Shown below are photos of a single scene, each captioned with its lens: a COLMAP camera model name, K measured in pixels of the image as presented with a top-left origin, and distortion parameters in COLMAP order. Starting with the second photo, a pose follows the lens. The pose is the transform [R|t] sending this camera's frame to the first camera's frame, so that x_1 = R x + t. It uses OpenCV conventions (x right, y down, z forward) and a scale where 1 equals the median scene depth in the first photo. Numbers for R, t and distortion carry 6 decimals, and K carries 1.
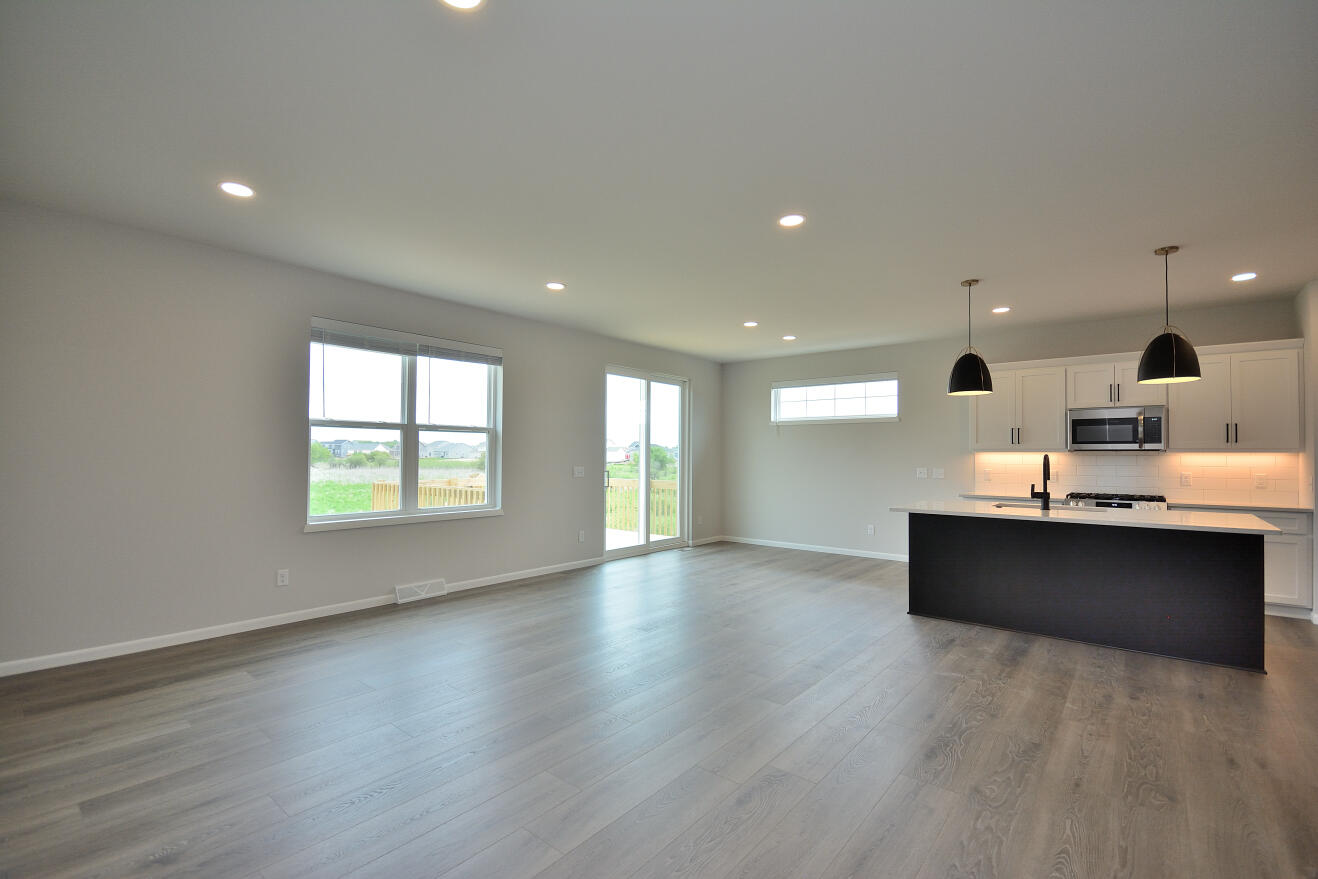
lens RADIAL K [[582.6, 0, 658.8], [0, 582.6, 446.3], [0, 0, 1]] dist [-0.002547, -0.001062]
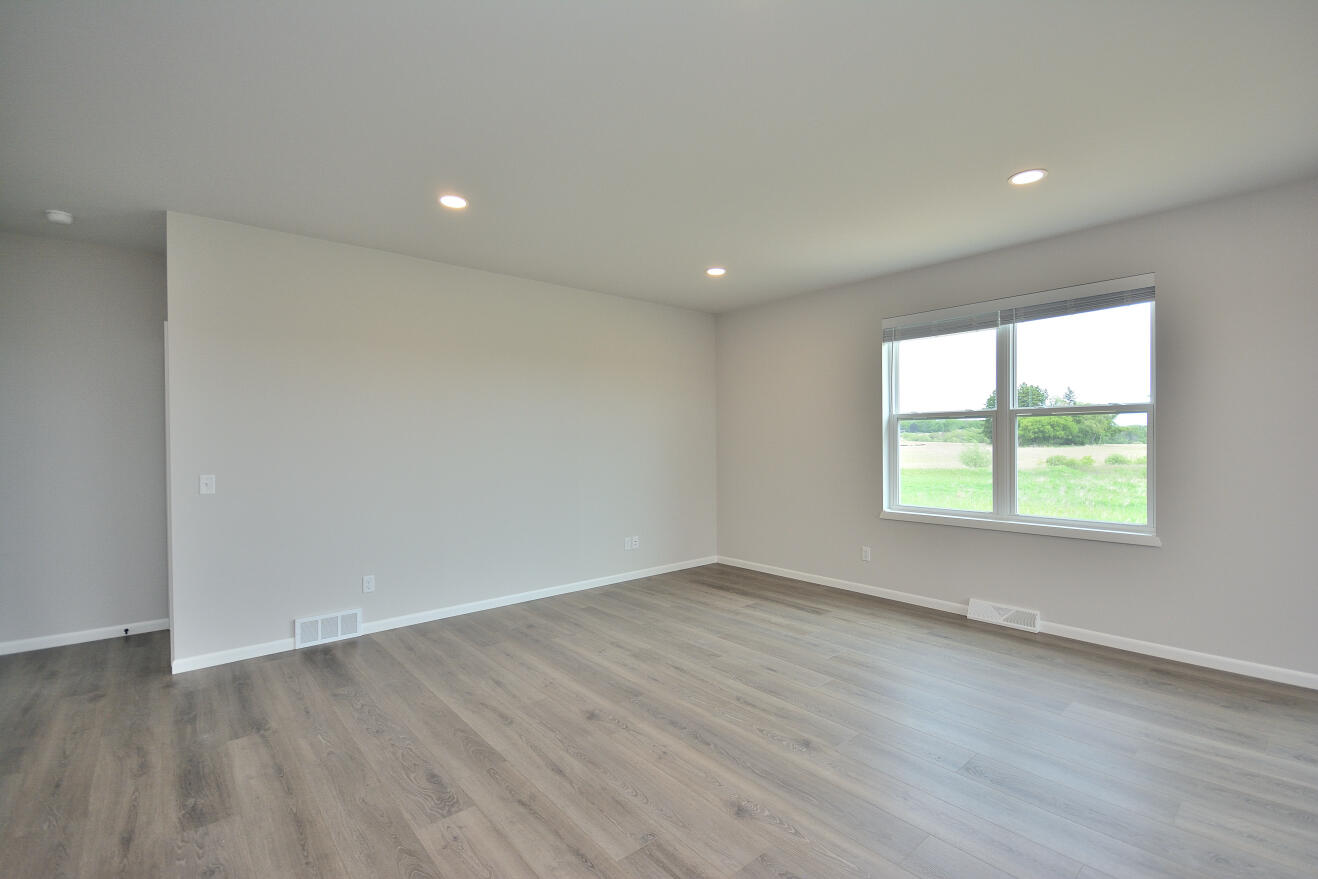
lens RADIAL K [[582.6, 0, 658.8], [0, 582.6, 446.3], [0, 0, 1]] dist [-0.002547, -0.001062]
pose [[-0.175552, 0.005924, -0.984452, 0.536809], [0.023605, 0.999720, 0.001807, 0.000646], [0.984187, -0.022921, -0.175642, 0.767413]]
